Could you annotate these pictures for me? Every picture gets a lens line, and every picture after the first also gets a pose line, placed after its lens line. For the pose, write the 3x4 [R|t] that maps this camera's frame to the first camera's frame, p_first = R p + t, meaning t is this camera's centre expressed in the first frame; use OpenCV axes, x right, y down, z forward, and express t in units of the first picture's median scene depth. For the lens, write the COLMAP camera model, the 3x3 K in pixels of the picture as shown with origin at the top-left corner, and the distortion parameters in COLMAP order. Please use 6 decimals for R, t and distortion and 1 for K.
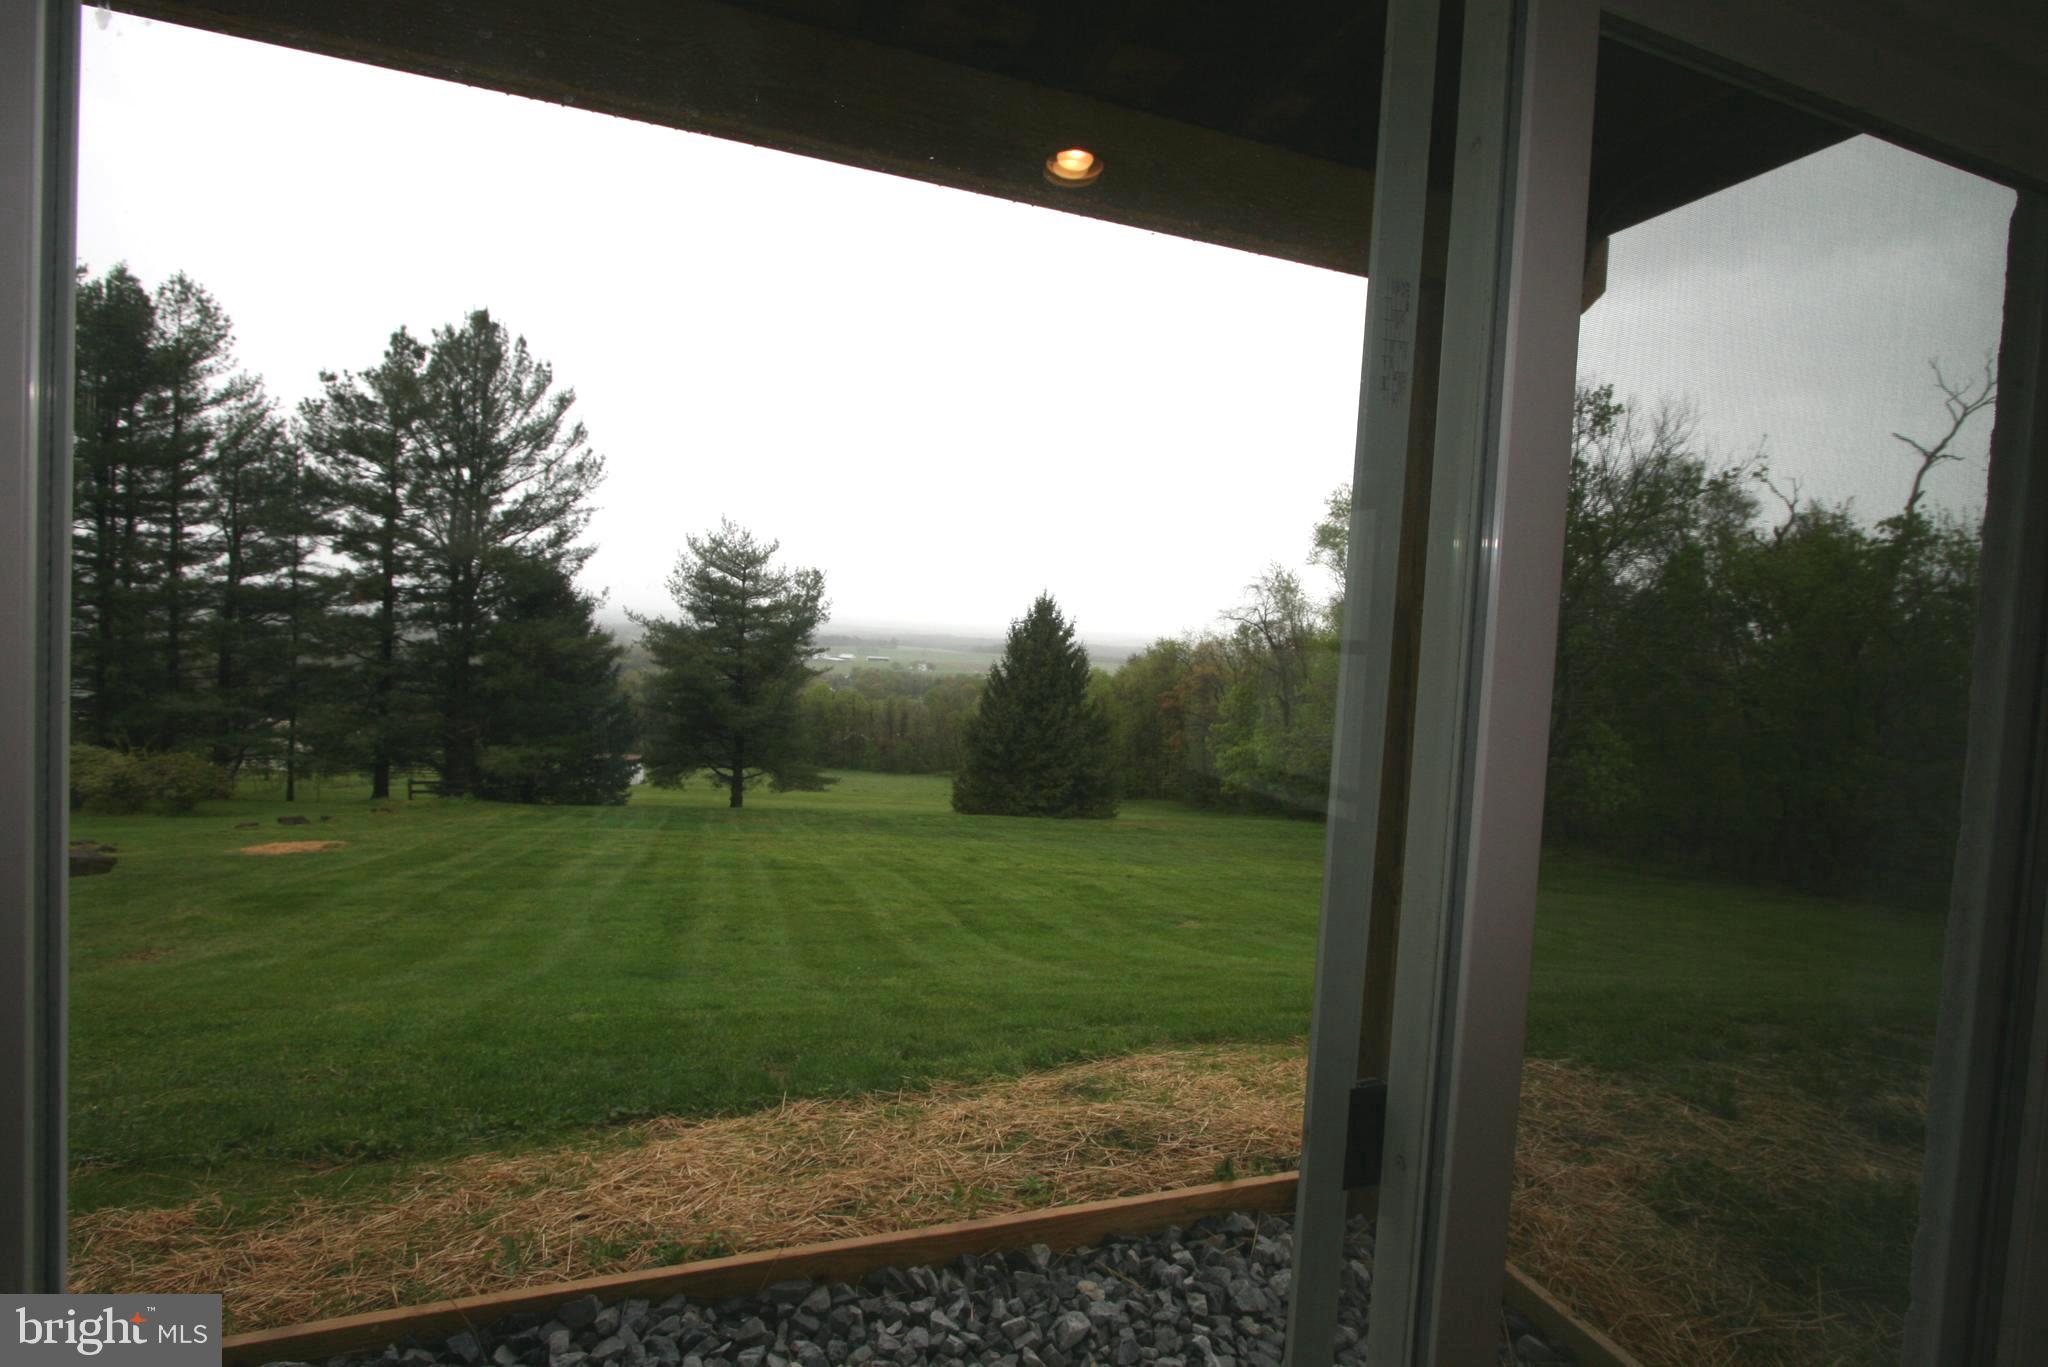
lens RADIAL K [[941.9, 0, 1031.4], [0, 941.9, 666.7], [0, 0, 1]] dist [-0.011299, 0.000032]
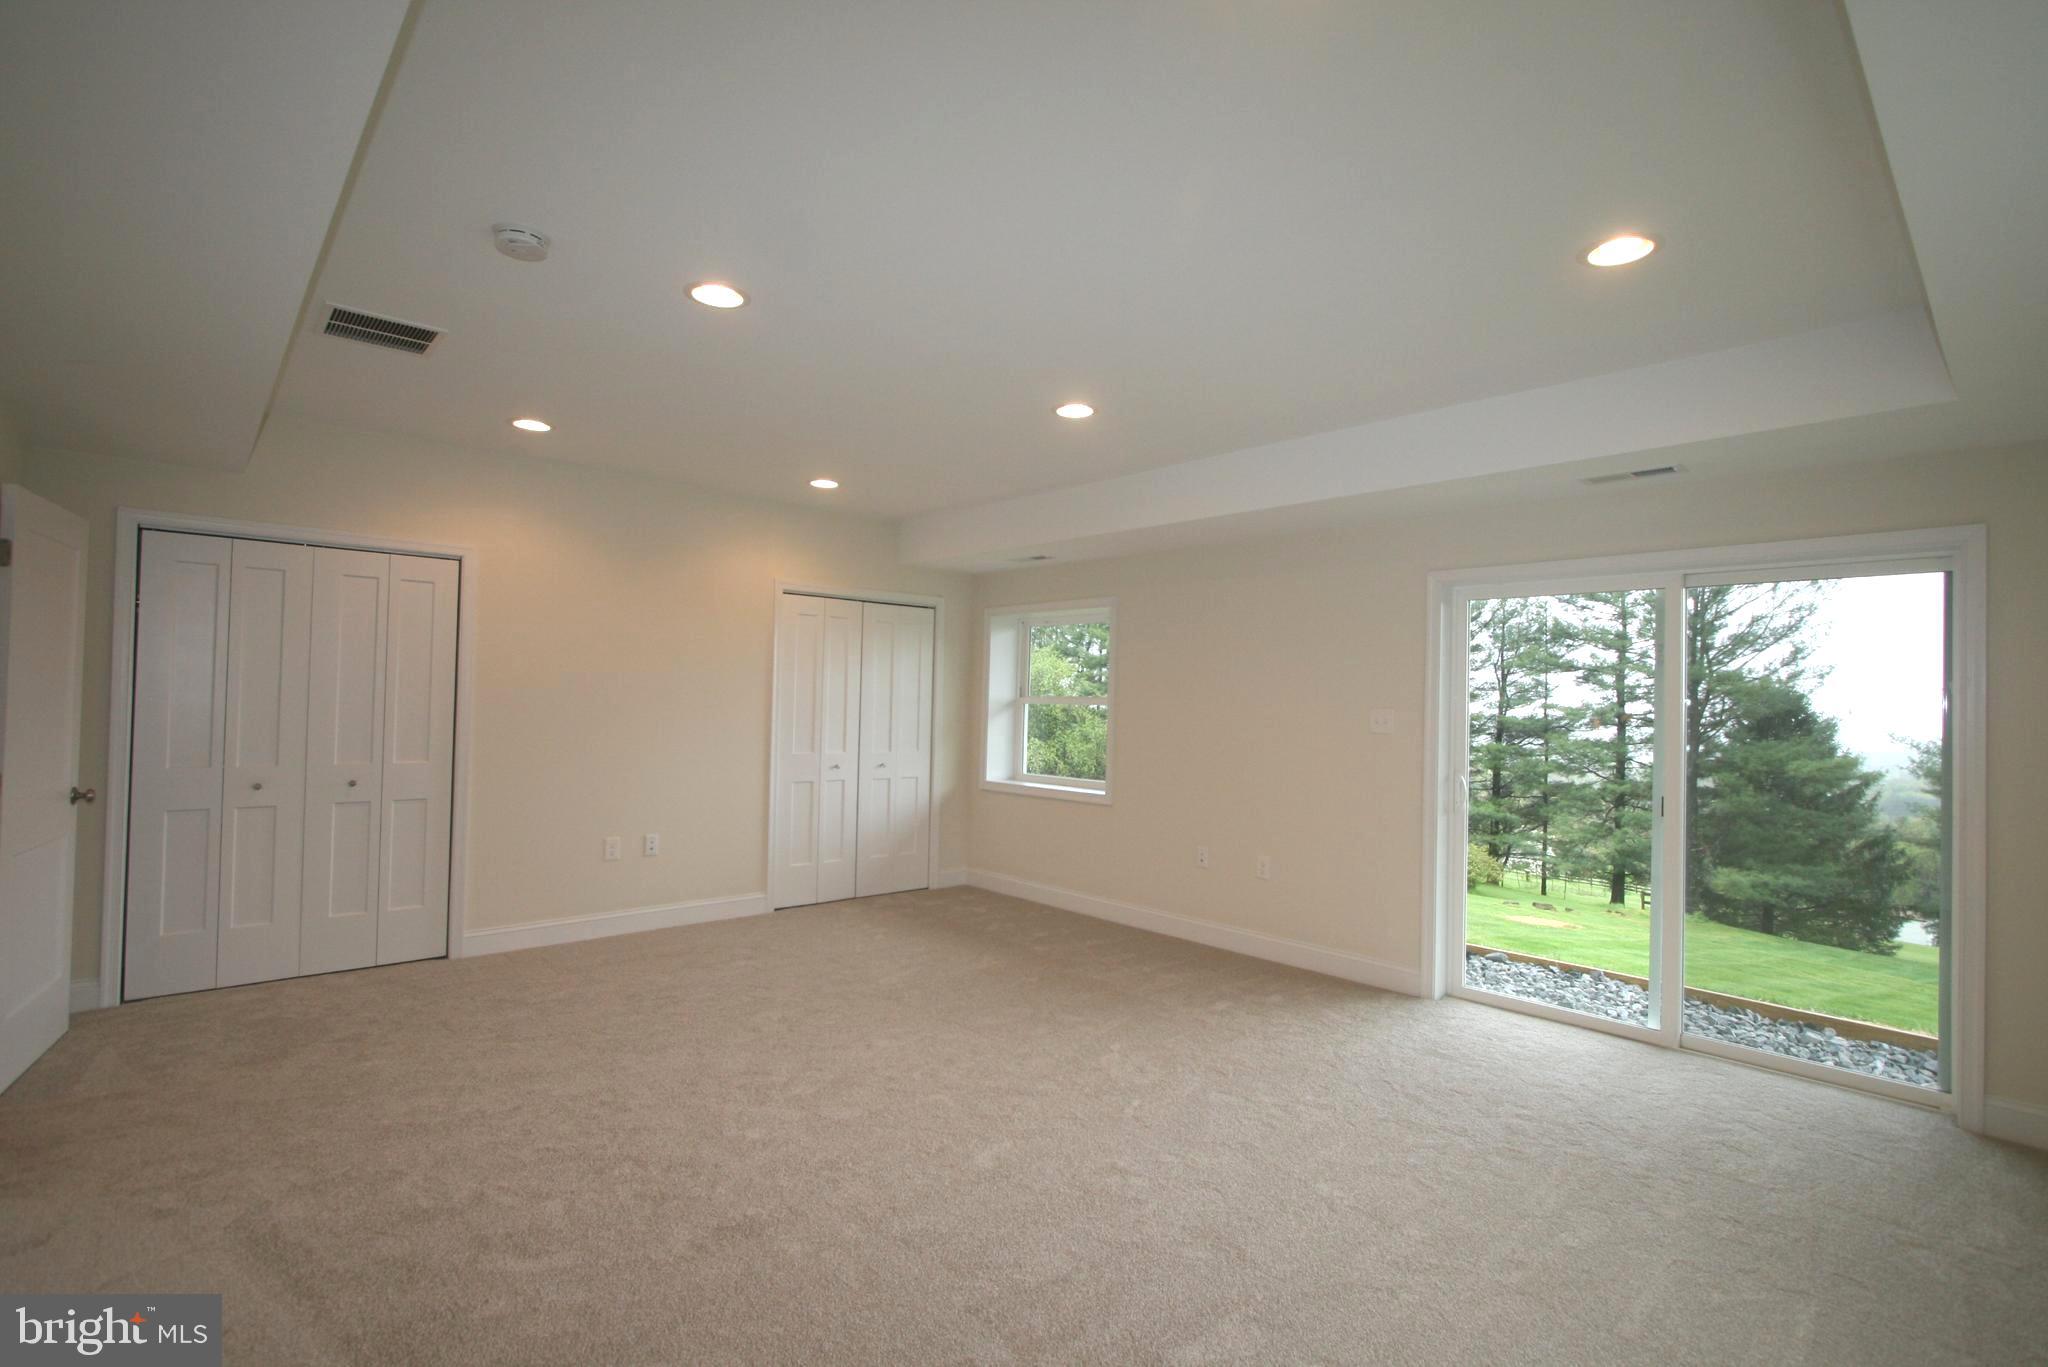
lens RADIAL K [[941.9, 0, 1027.5], [0, 941.9, 676.8], [0, 0, 1]] dist [-0.011299, 0.000032]
pose [[0.384987, -0.072052, -0.920105, 0.071094], [-0.041976, 0.994549, -0.095445, 0.007199], [0.921967, 0.075367, 0.379864, -0.078443]]
